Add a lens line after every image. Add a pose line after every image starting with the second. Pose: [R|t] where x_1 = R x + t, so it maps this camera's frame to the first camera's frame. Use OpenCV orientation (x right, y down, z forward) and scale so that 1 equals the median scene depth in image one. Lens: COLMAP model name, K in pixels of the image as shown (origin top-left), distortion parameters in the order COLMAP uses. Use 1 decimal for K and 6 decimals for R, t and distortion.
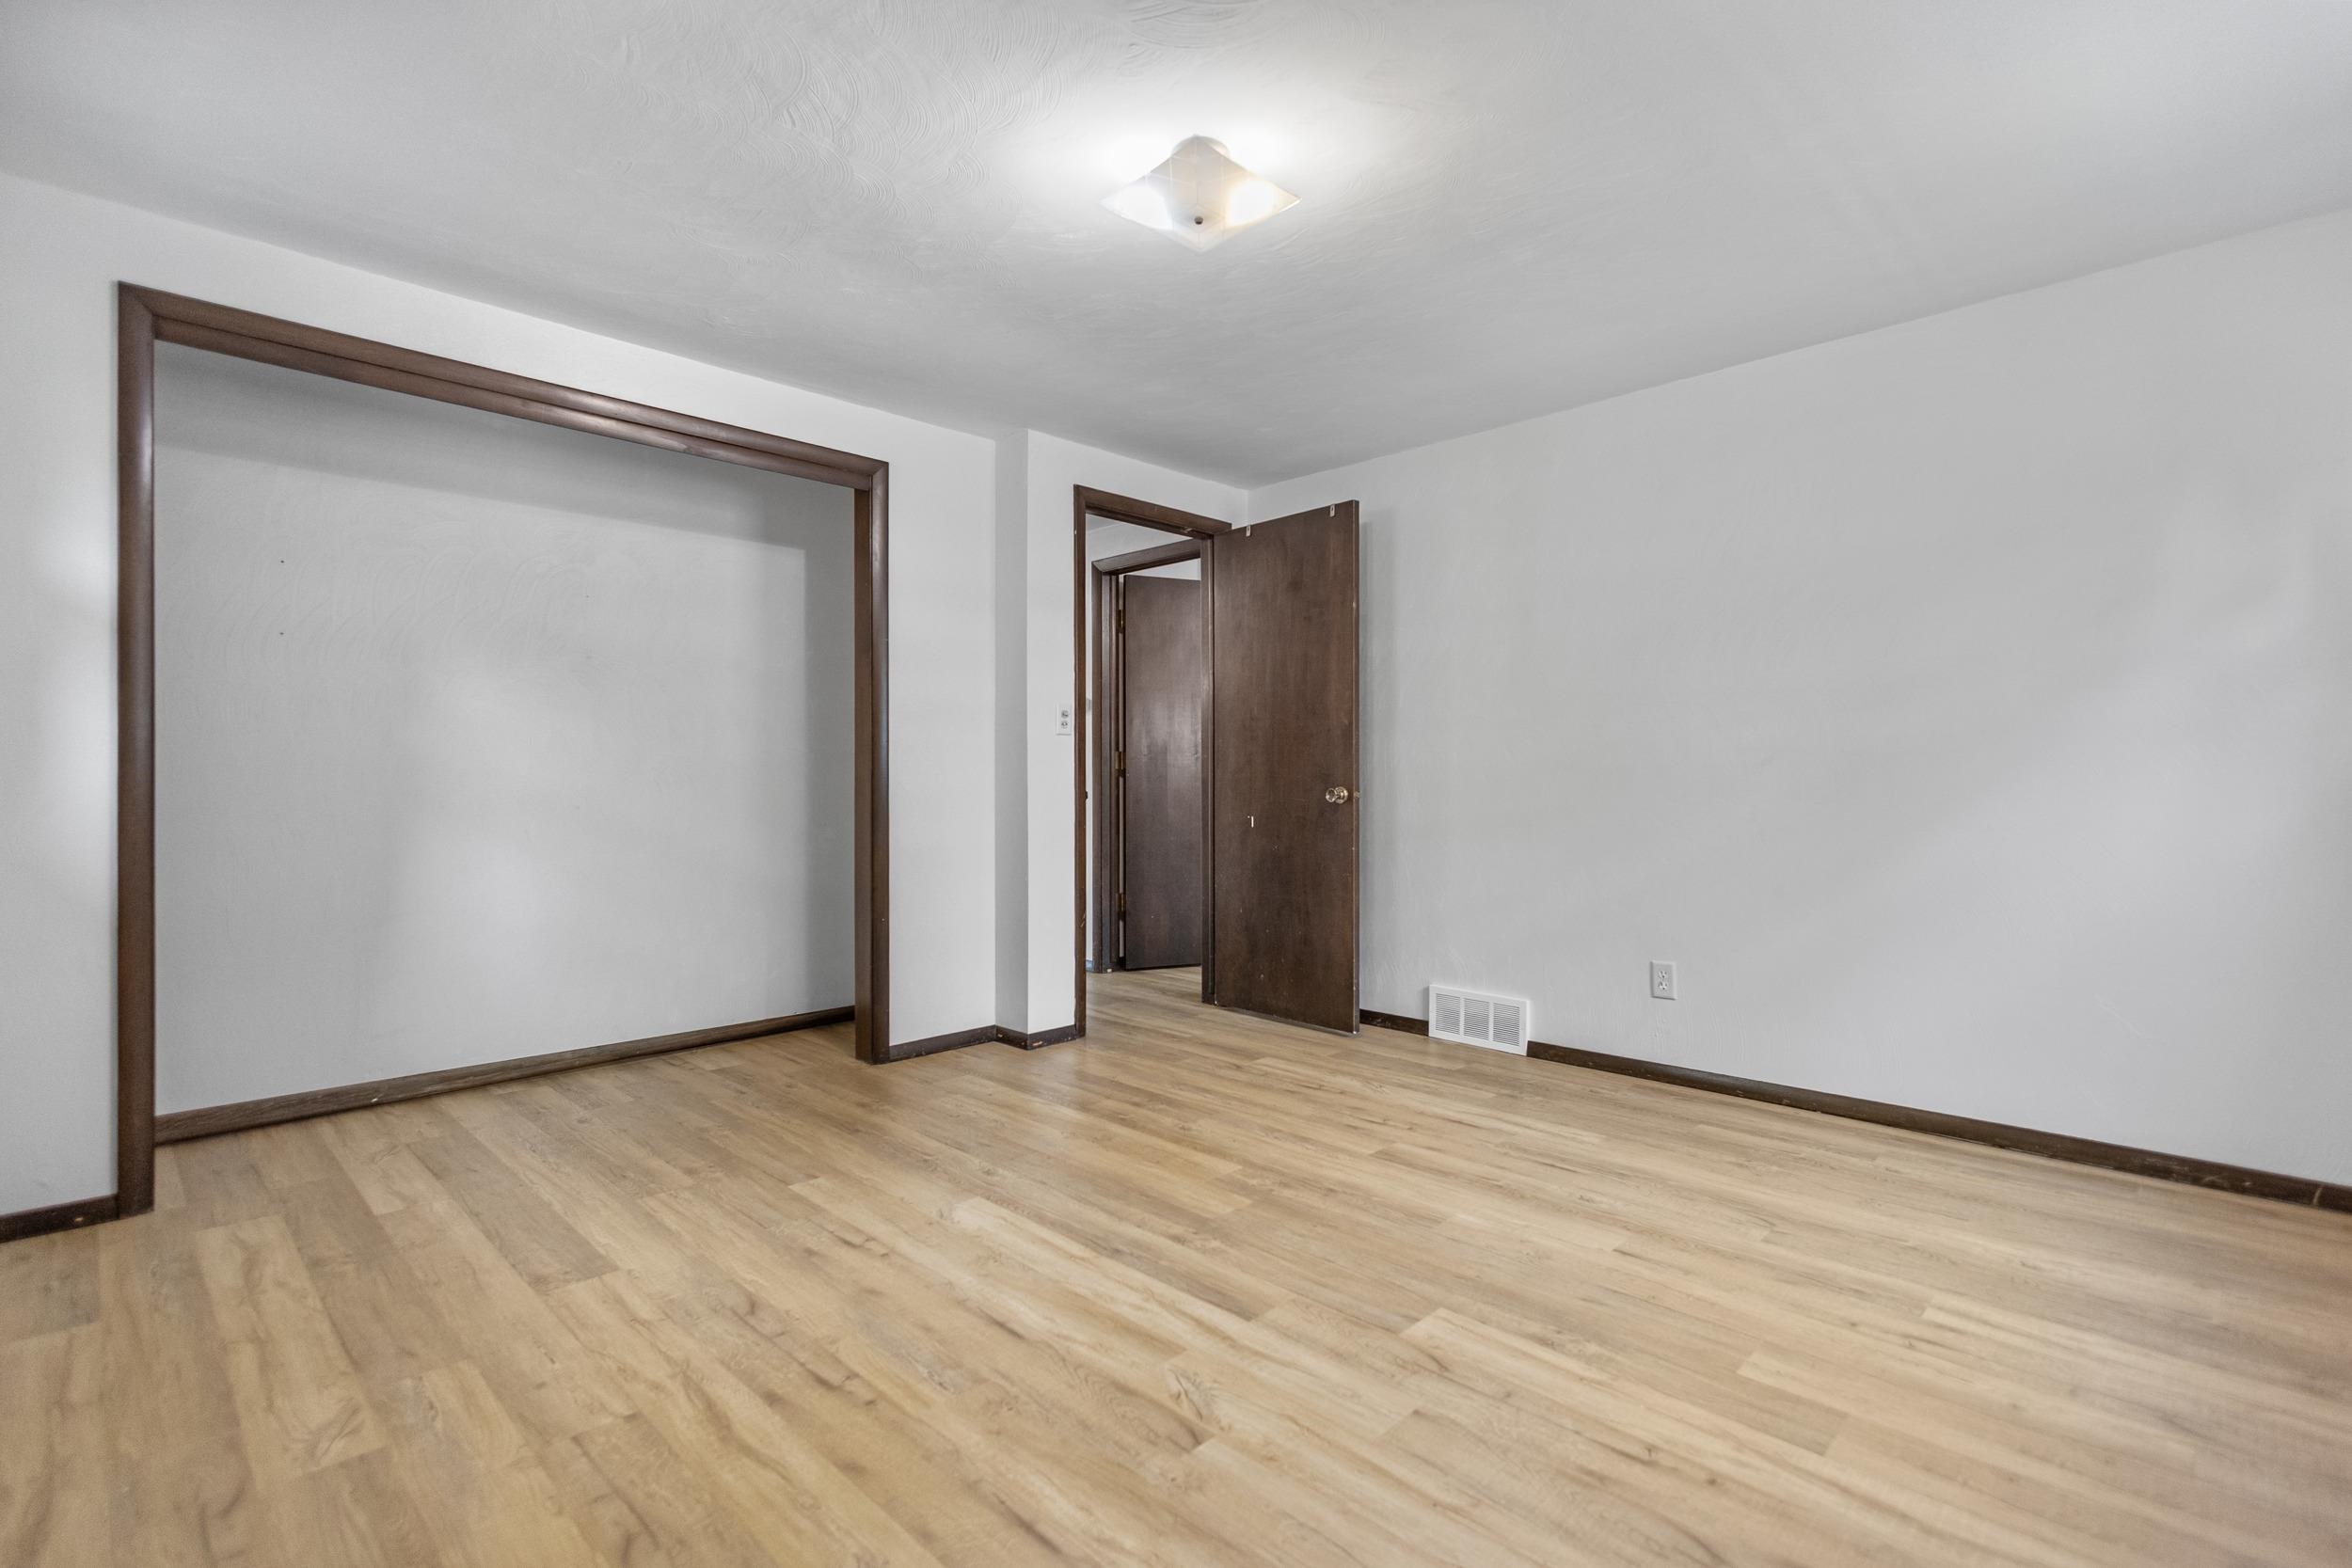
lens RADIAL K [[1072.4, 0, 1176.0], [0, 1072.4, 784.0], [0, 0, 1]] dist [0.005725, -0.000171]
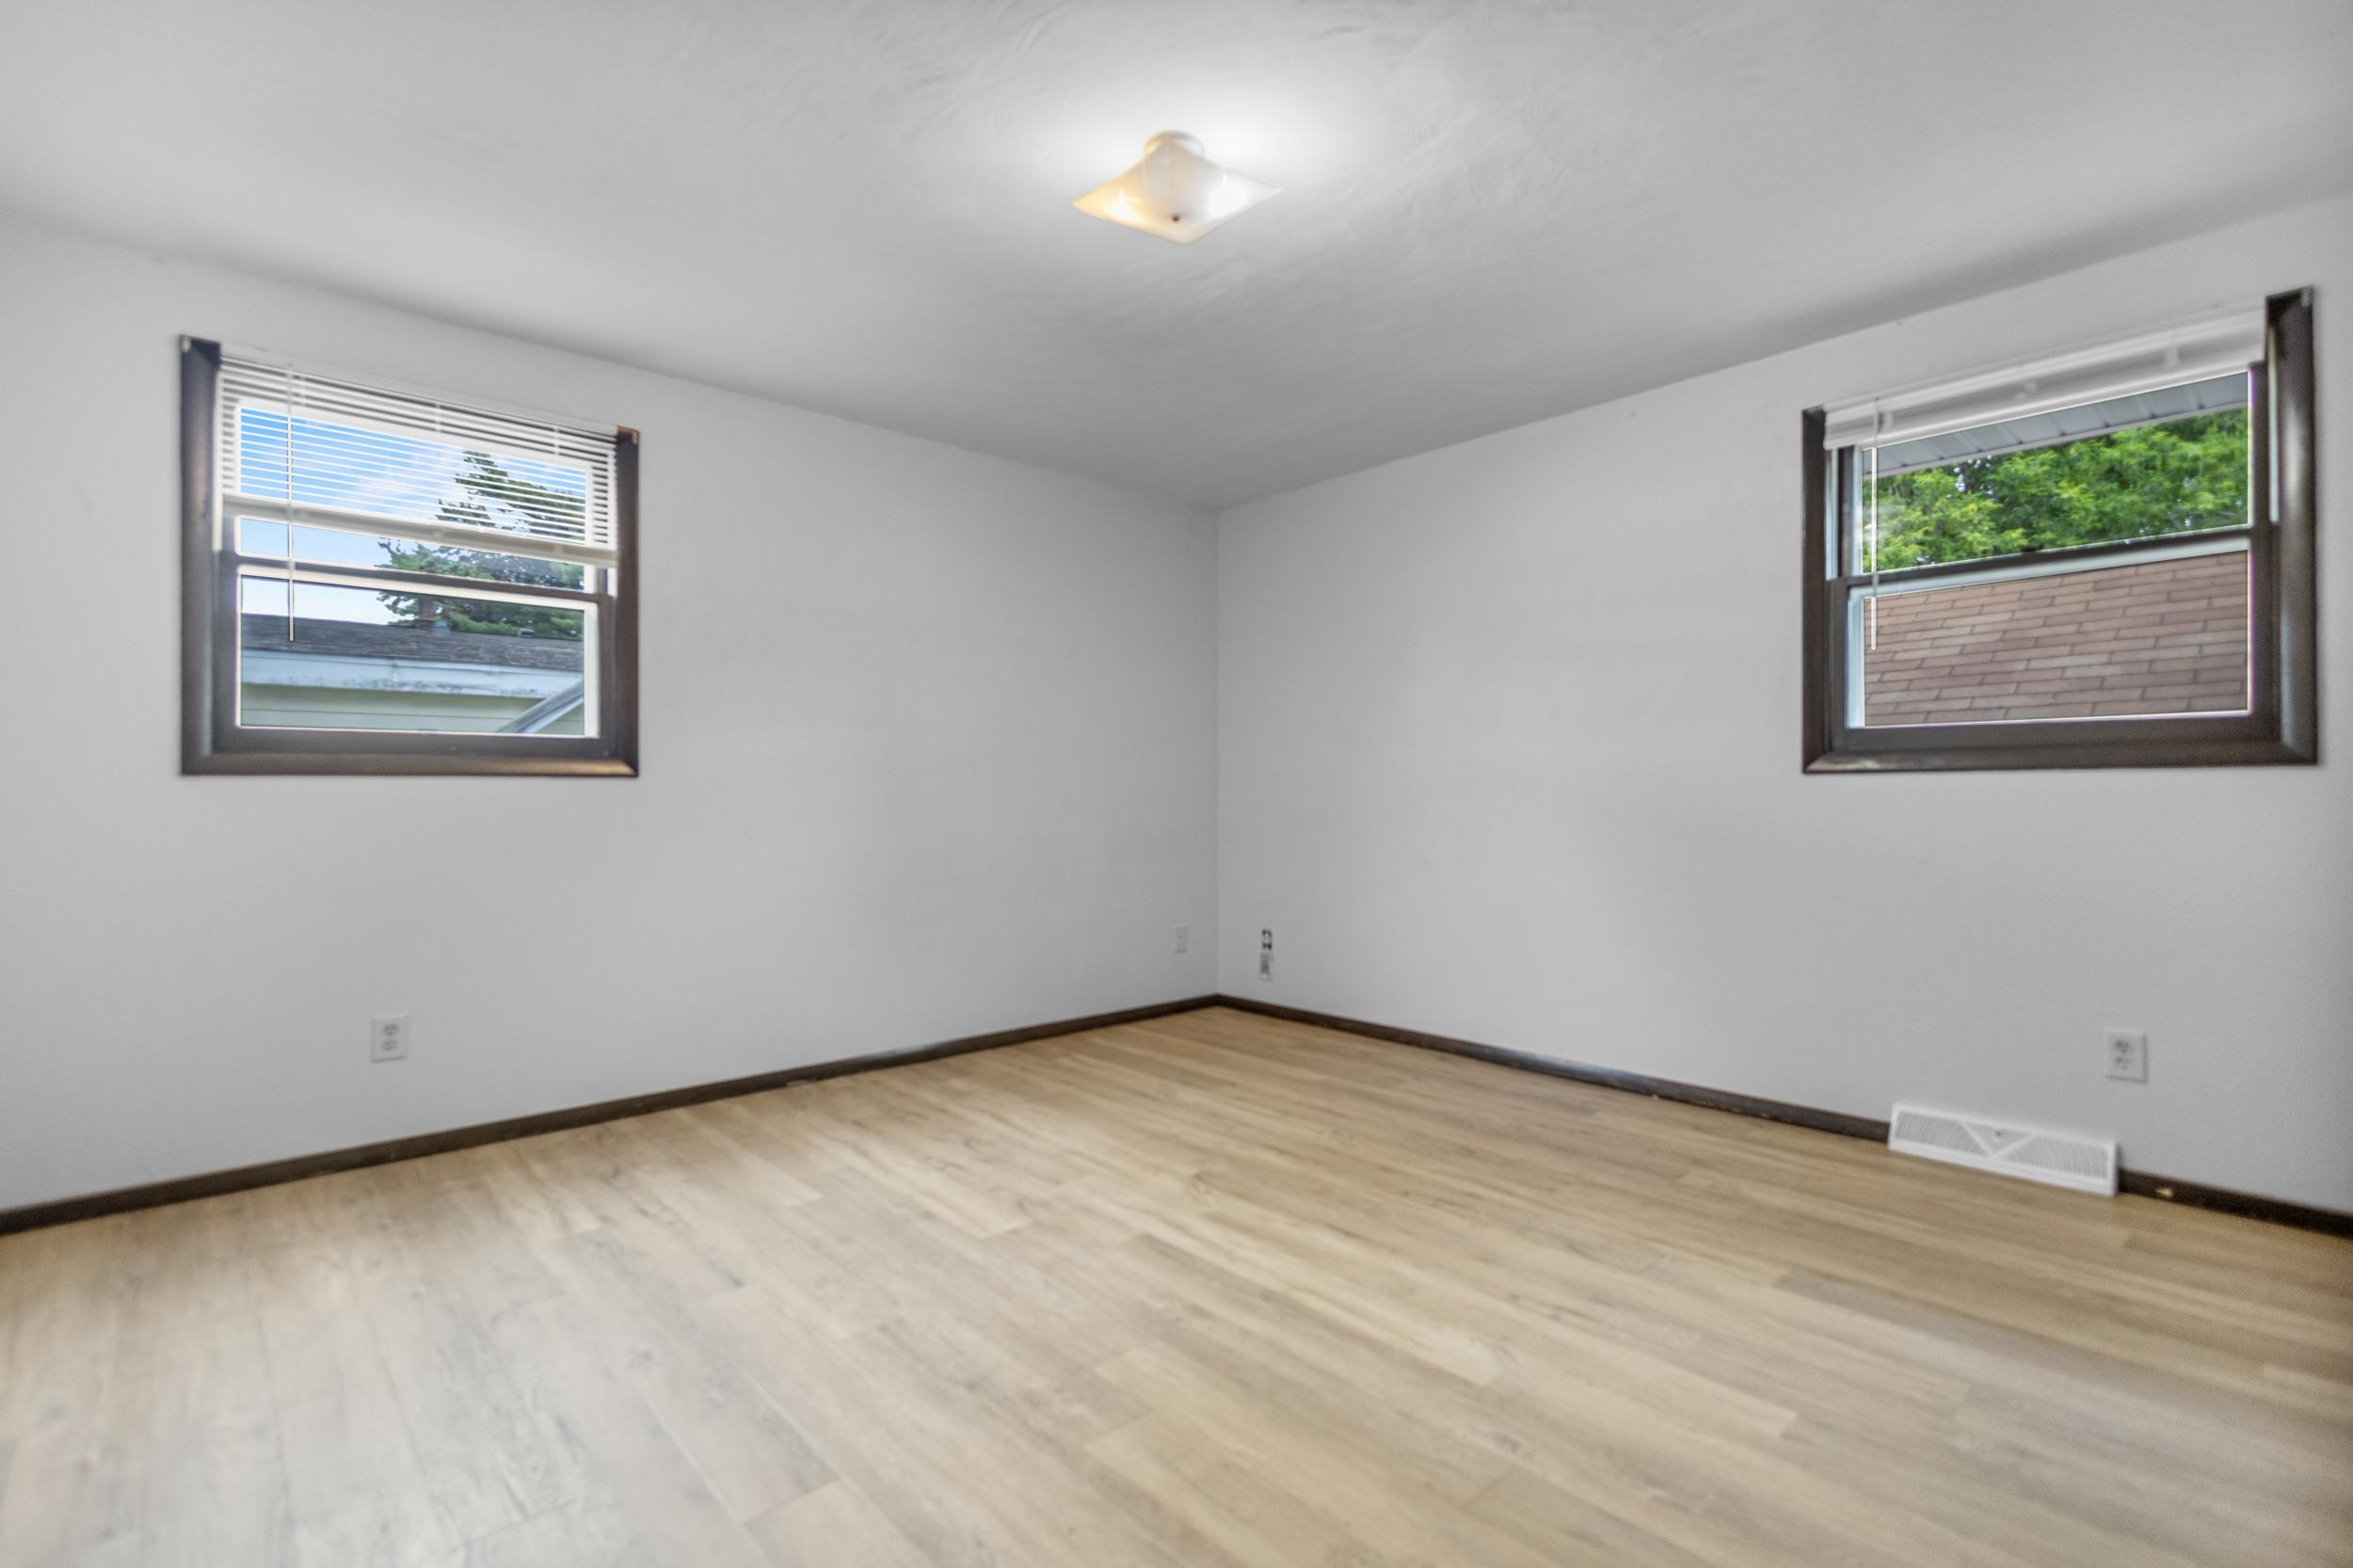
lens RADIAL K [[1072.9, 0, 1176.5], [0, 1072.9, 784.0], [0, 0, 1]] dist [0.005725, -0.000171]
pose [[-0.998796, 0.003908, 0.048899, -0.025459], [0.003583, 0.999971, -0.006737, -0.002118], [-0.048924, -0.006554, -0.998781, 2.024295]]
